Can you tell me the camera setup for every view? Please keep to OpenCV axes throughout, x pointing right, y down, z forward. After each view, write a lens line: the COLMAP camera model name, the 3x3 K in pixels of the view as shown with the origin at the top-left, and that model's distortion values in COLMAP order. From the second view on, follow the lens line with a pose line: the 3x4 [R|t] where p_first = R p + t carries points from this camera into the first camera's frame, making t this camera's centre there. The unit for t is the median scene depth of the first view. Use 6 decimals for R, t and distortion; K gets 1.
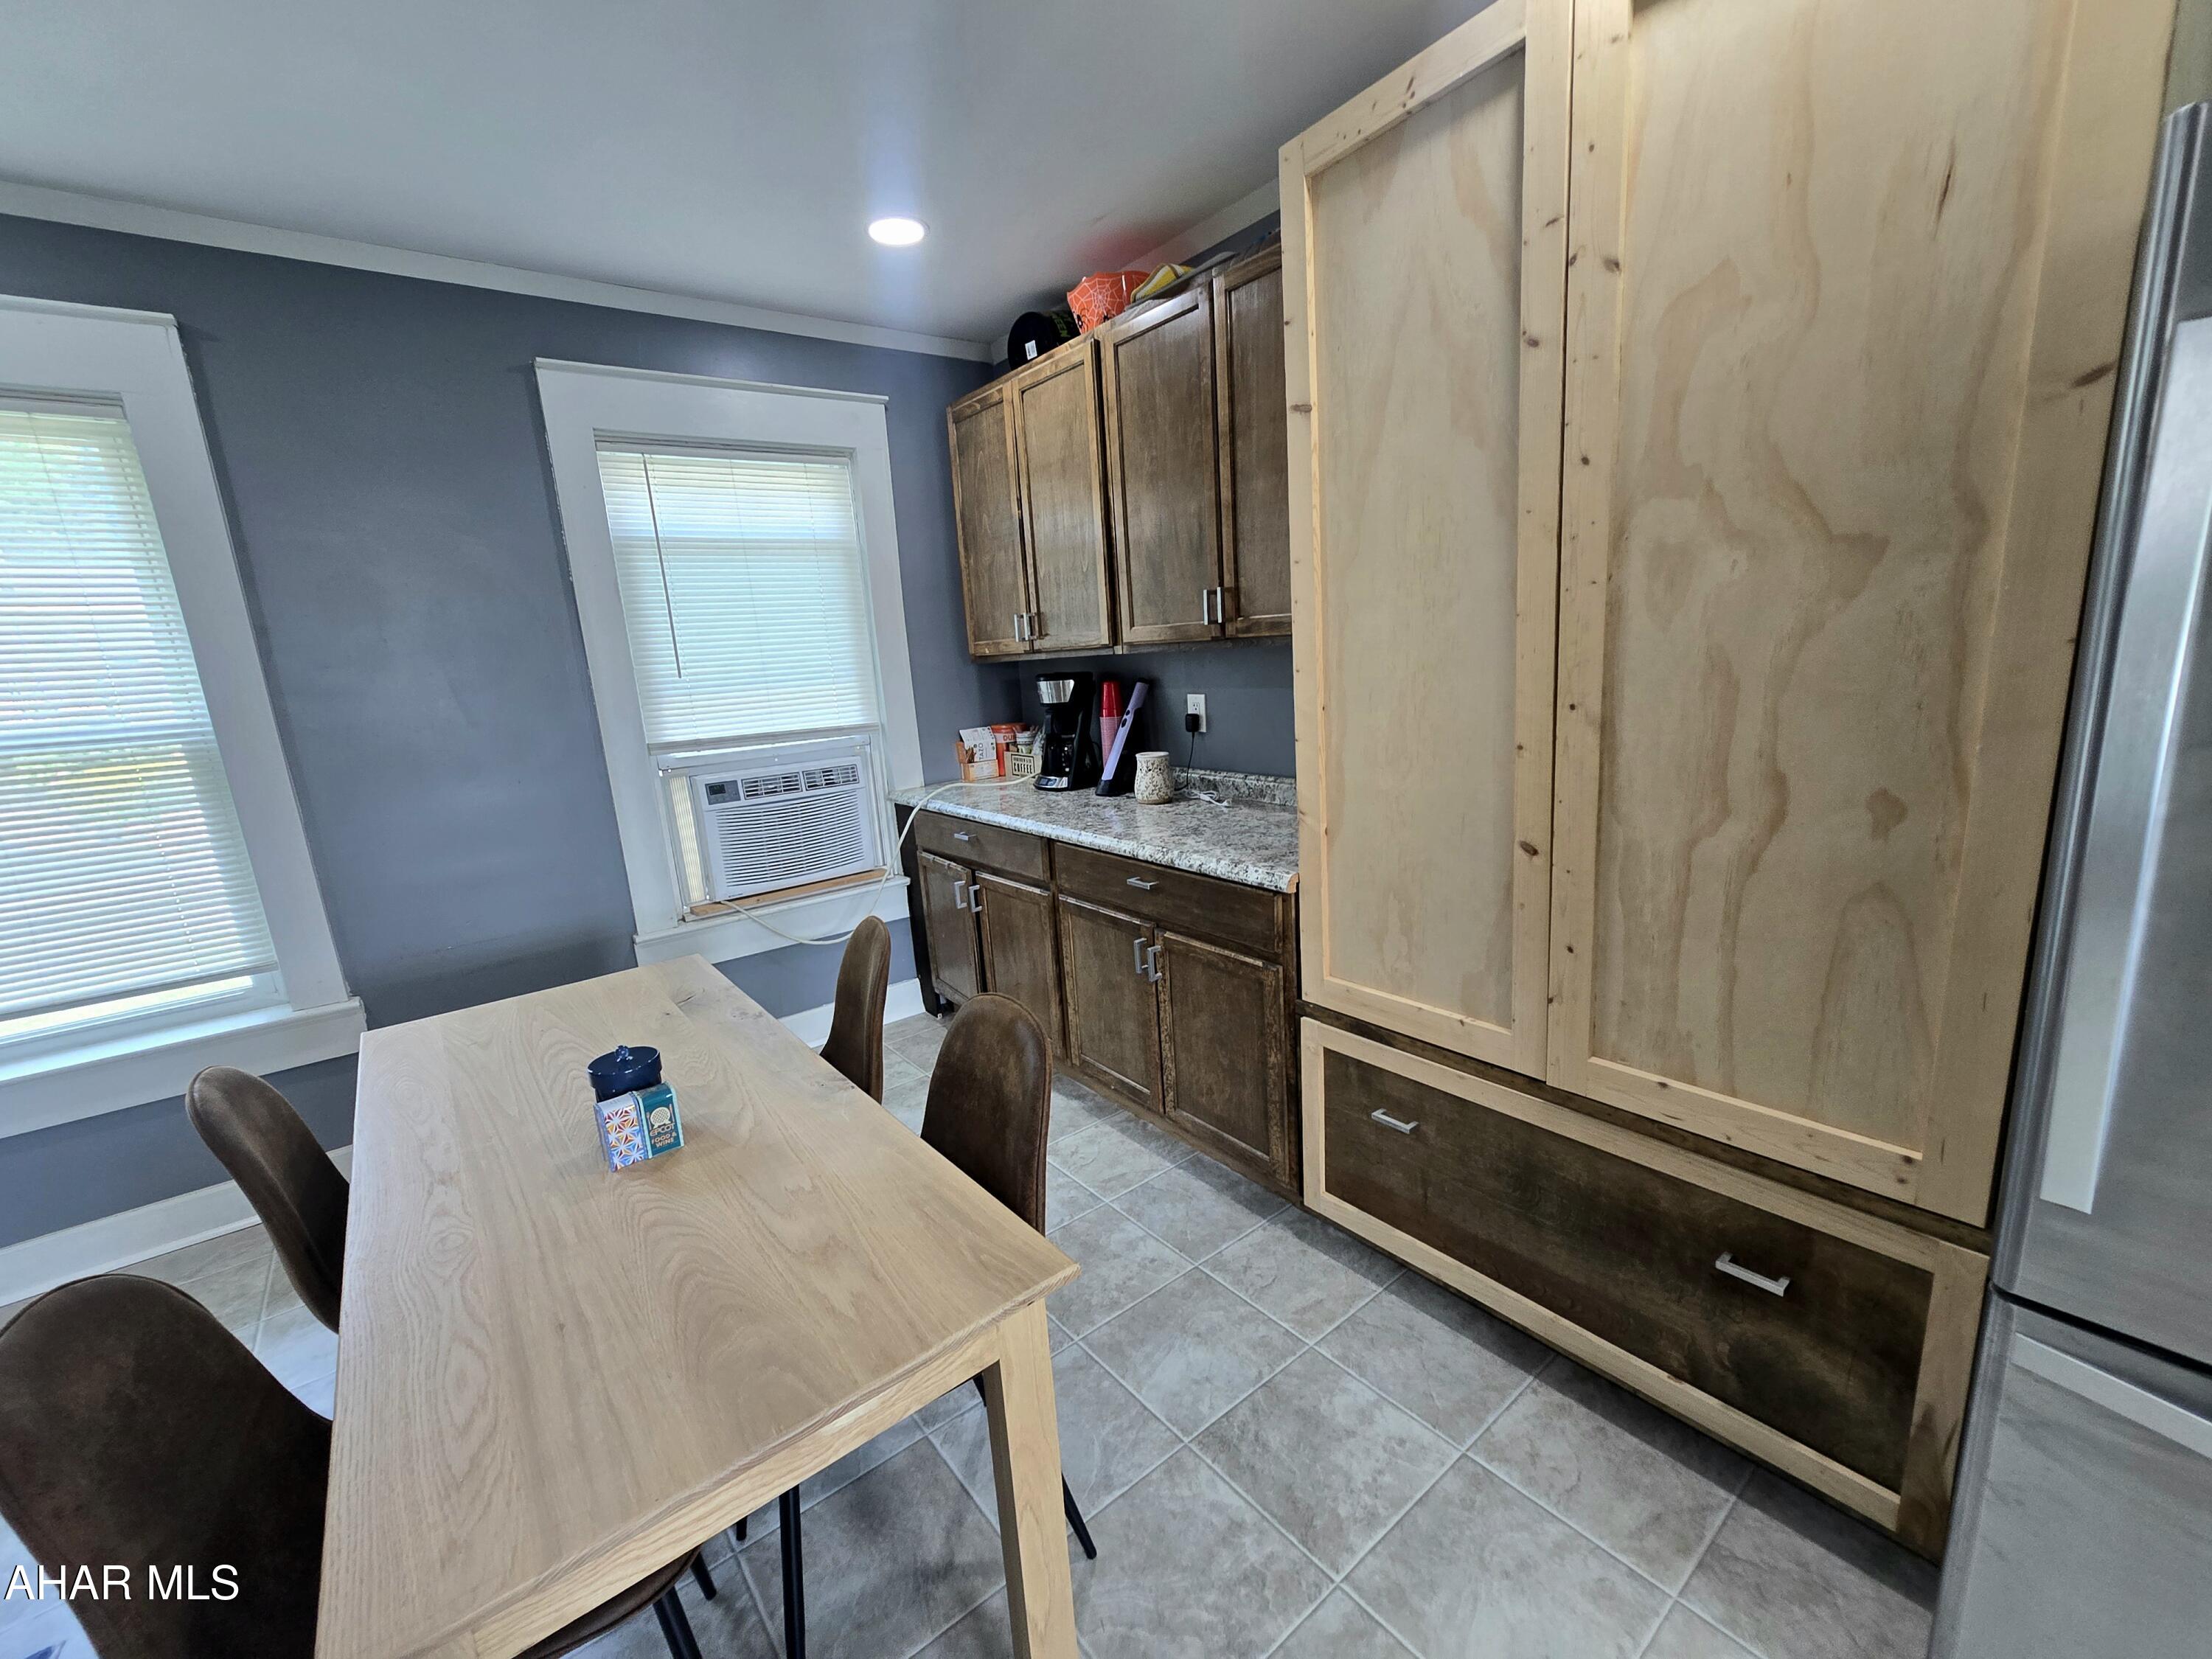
lens RADIAL K [[906.9, 0, 1111.4], [0, 906.9, 847.3], [0, 0, 1]] dist [-0.005706, 0.001141]
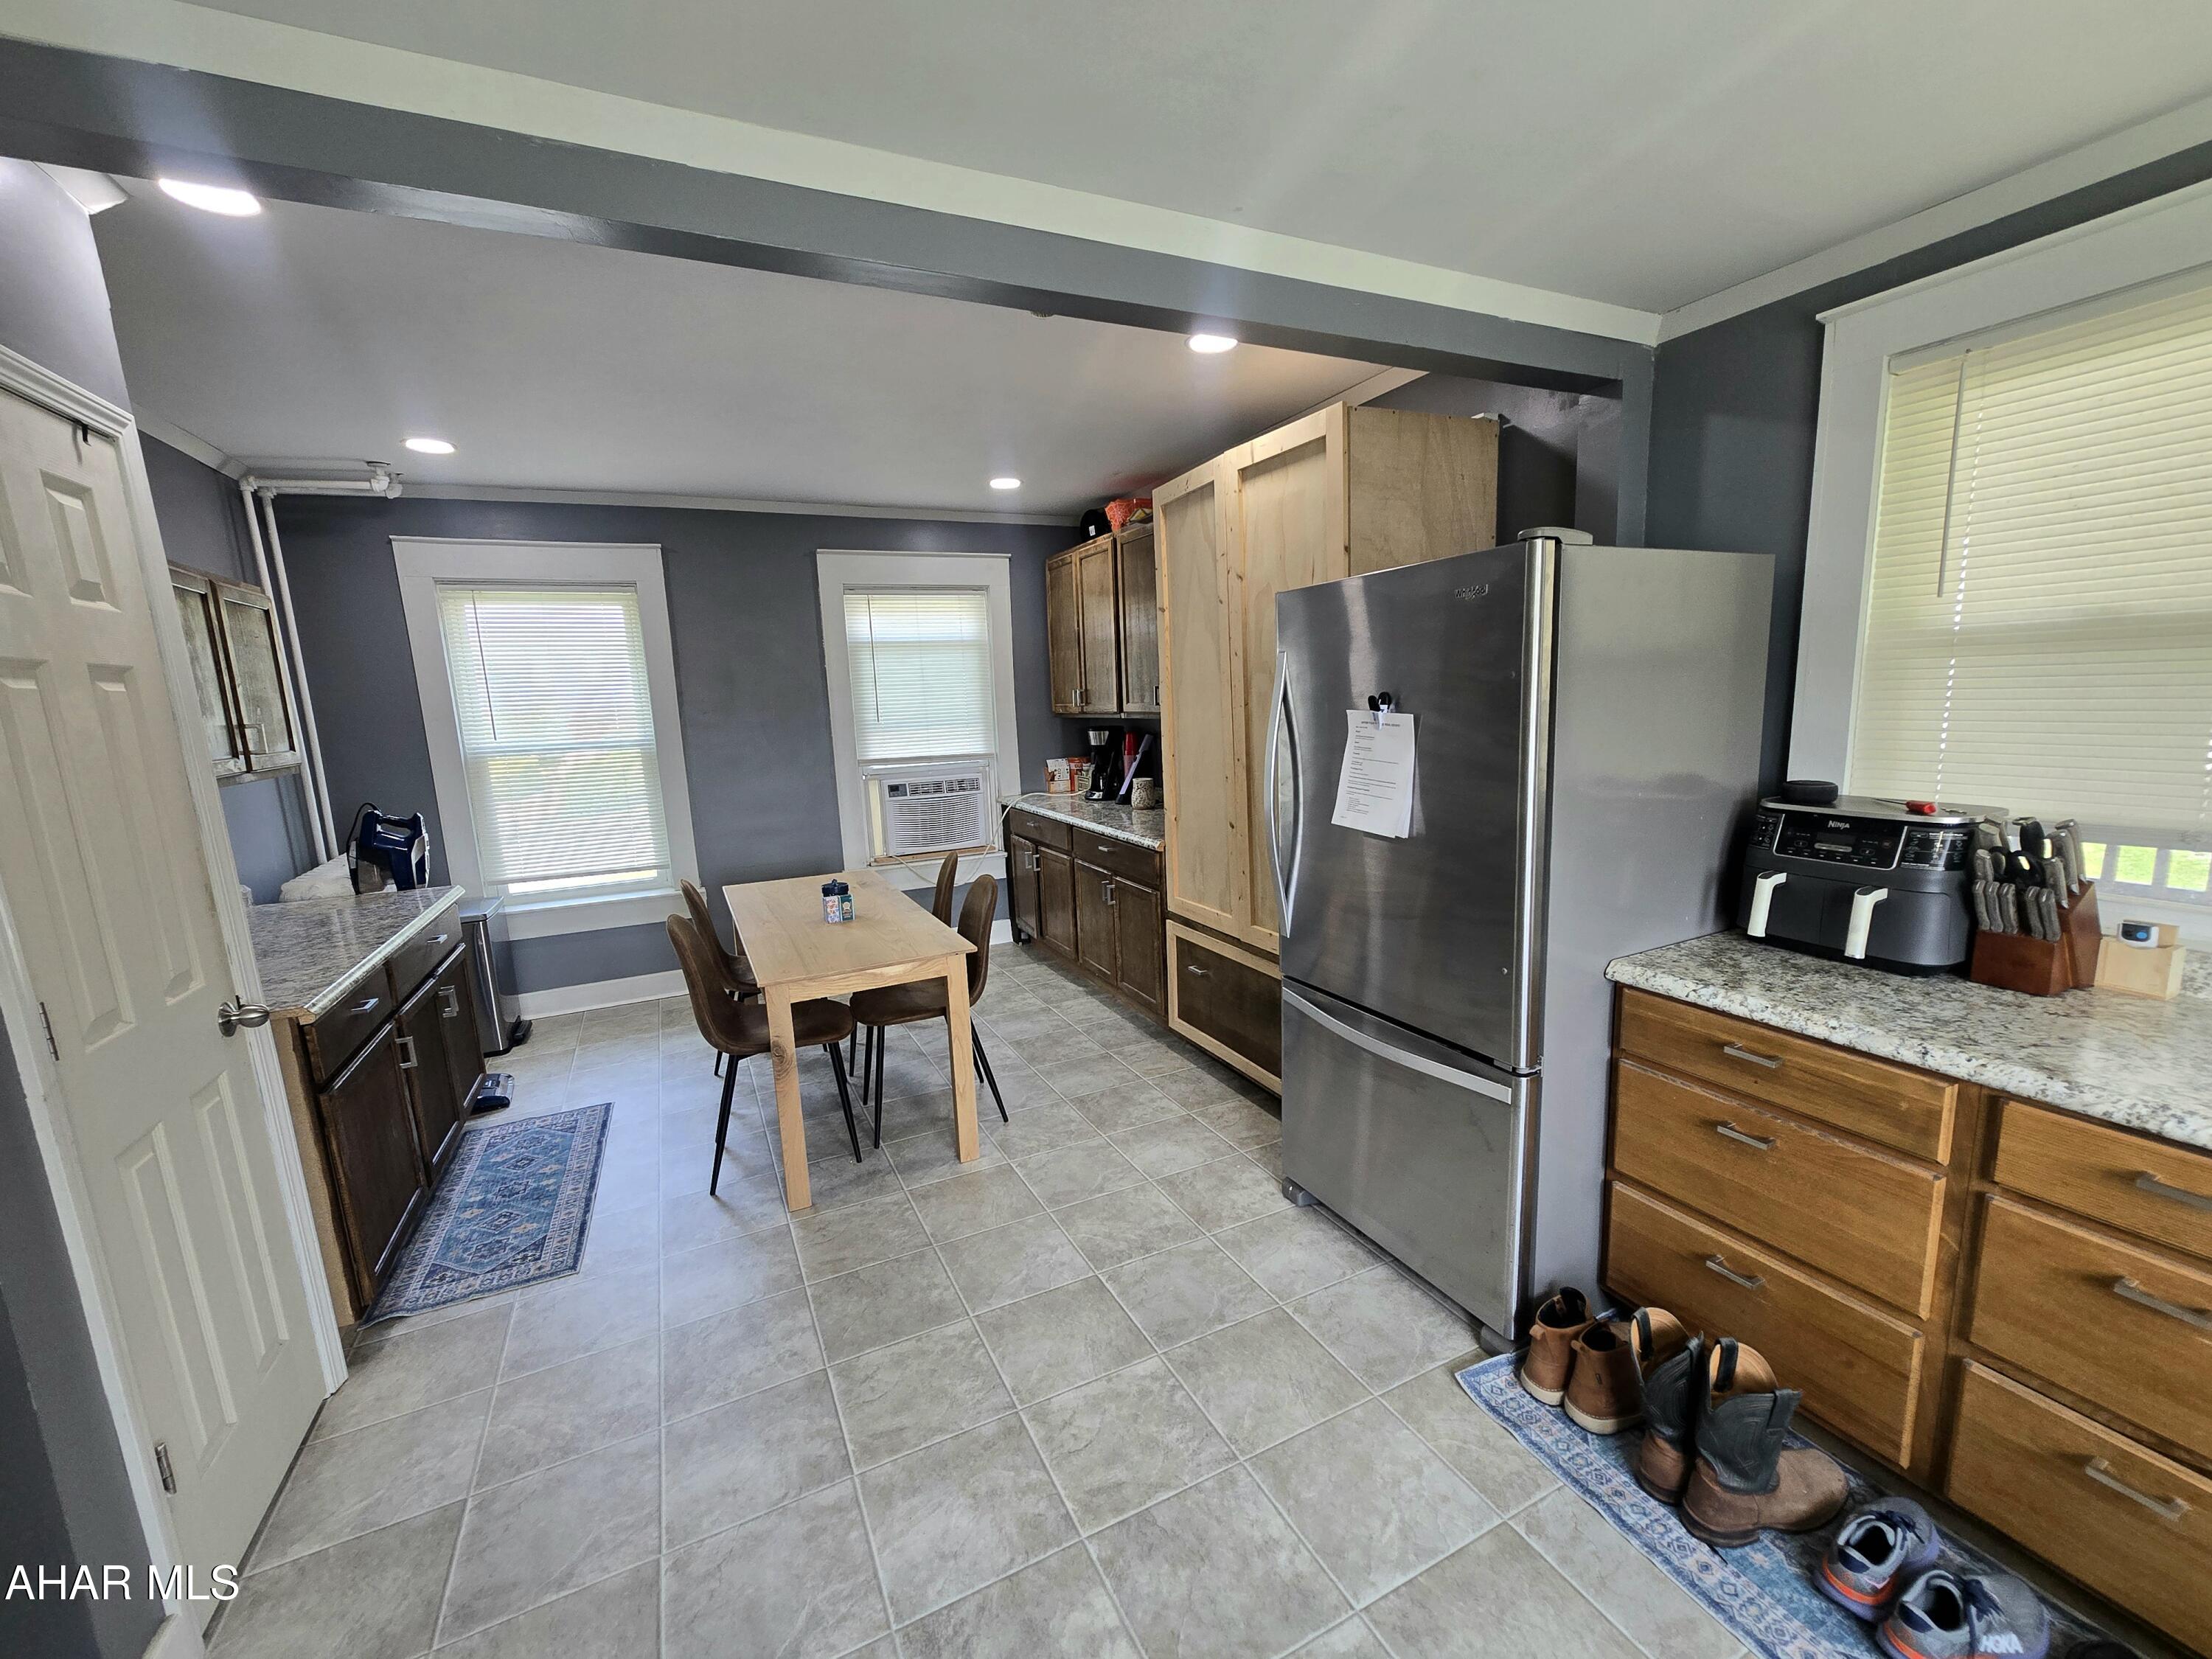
lens RADIAL K [[903.1, 0, 1118.8], [0, 903.1, 844.7], [0, 0, 1]] dist [-0.005542, 0.000477]
pose [[0.979342, 0.060490, -0.192950, 0.341584], [-0.067723, 0.997219, -0.031110, 0.072486], [0.190531, 0.043535, 0.980715, -0.630822]]
